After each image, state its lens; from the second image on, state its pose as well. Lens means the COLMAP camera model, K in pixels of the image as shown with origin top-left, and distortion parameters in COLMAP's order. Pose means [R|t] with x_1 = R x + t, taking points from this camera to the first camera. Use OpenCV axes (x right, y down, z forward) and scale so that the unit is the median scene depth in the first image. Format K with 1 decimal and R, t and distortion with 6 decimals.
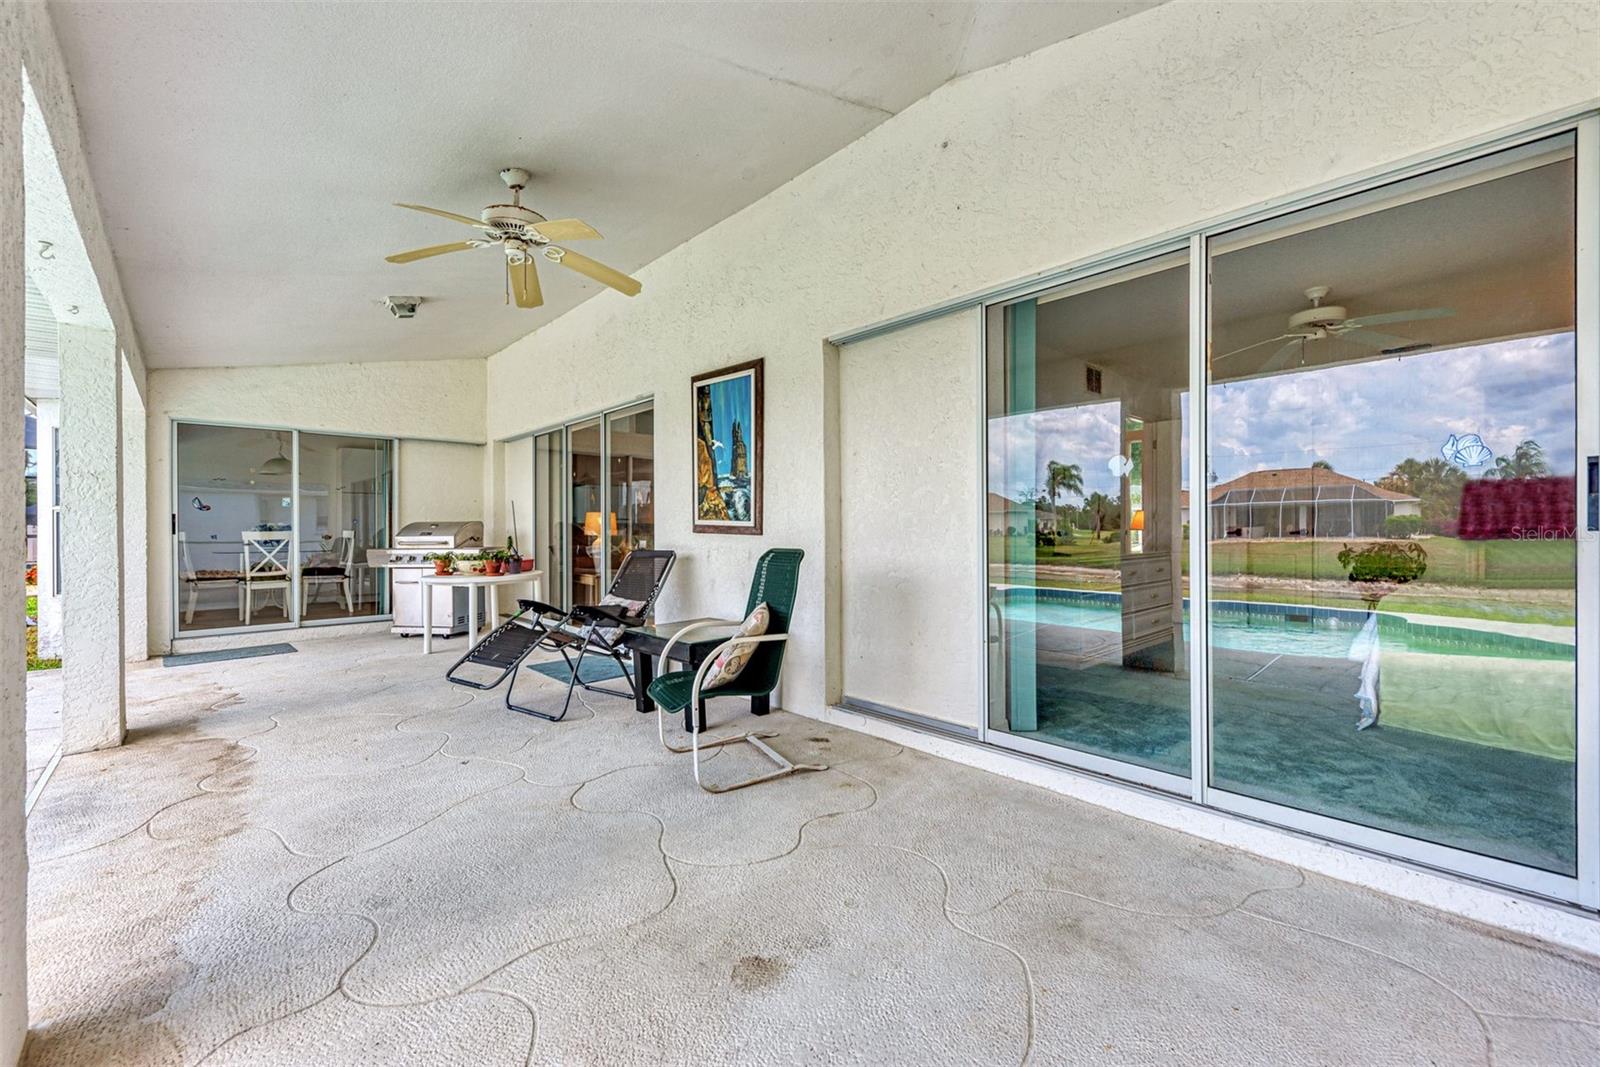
lens RADIAL K [[696.8, 0, 801.3], [0, 696.8, 538.7], [0, 0, 1]] dist [0.001629, 0.000140]
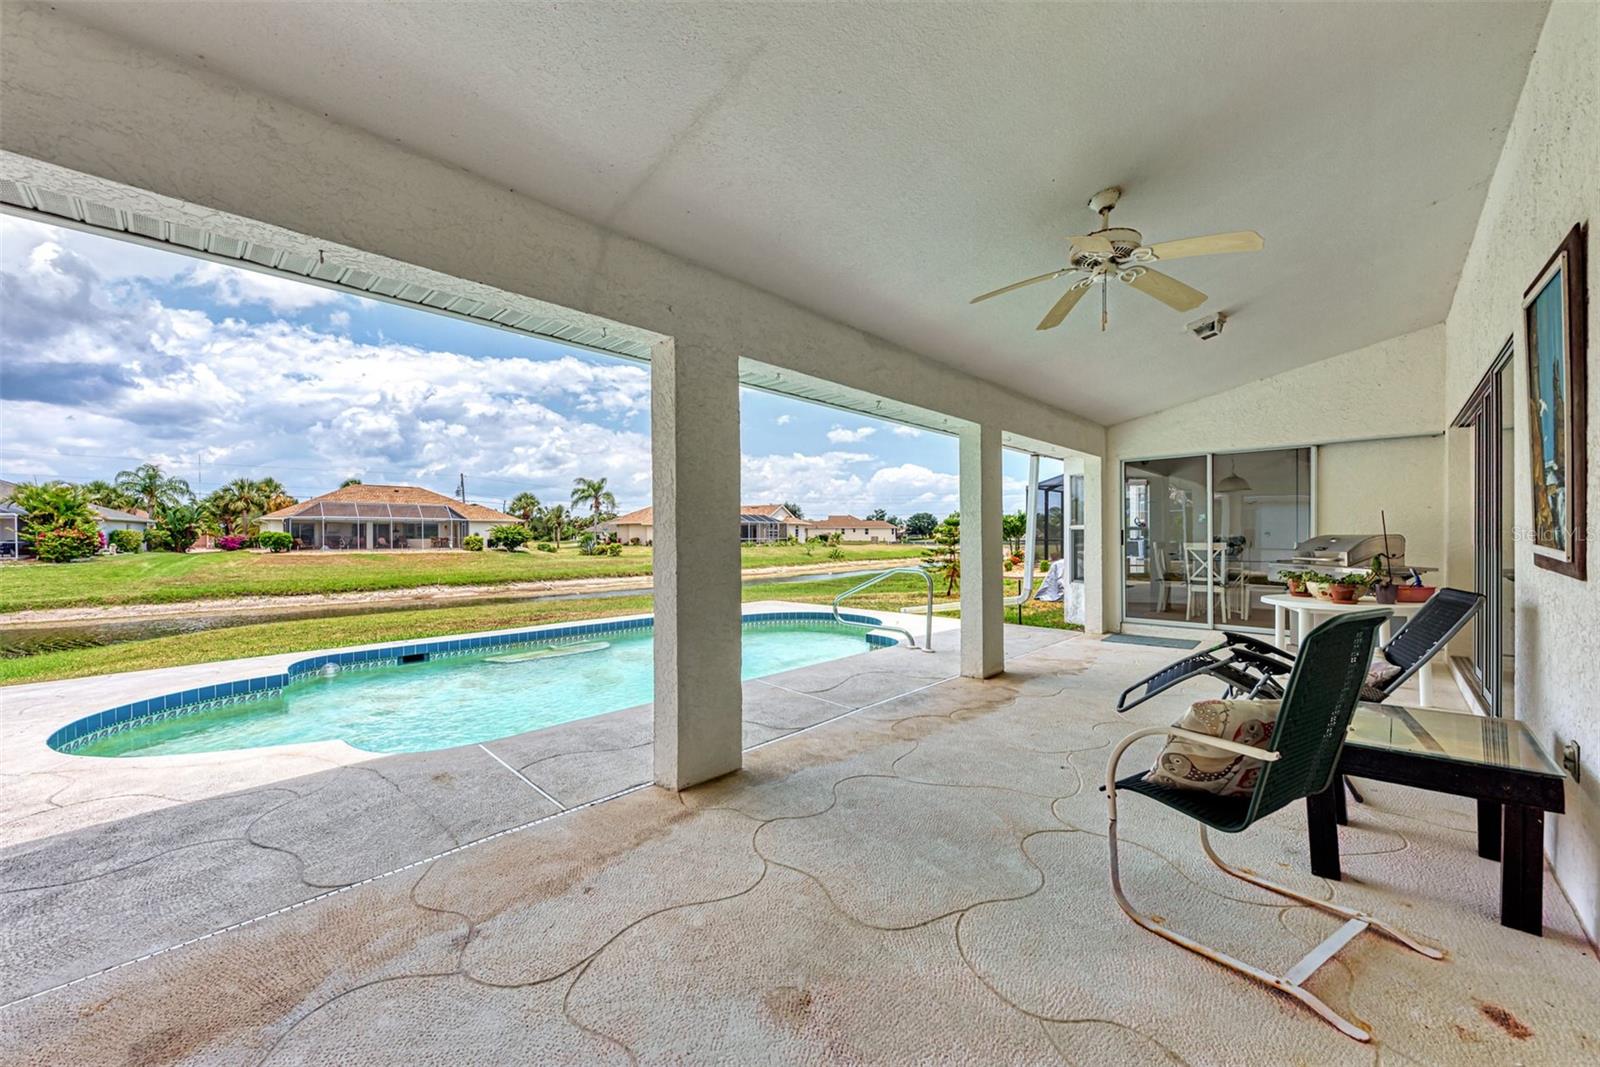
lens RADIAL K [[640.3, 0, 814.0], [0, 640.3, 531.3], [0, 0, 1]] dist [0.002293, -0.001057]
pose [[0.019897, 0.003999, -0.999794, 0.526766], [-0.007680, 0.999963, 0.003847, -0.051520], [0.999773, 0.007601, 0.019927, 0.600259]]
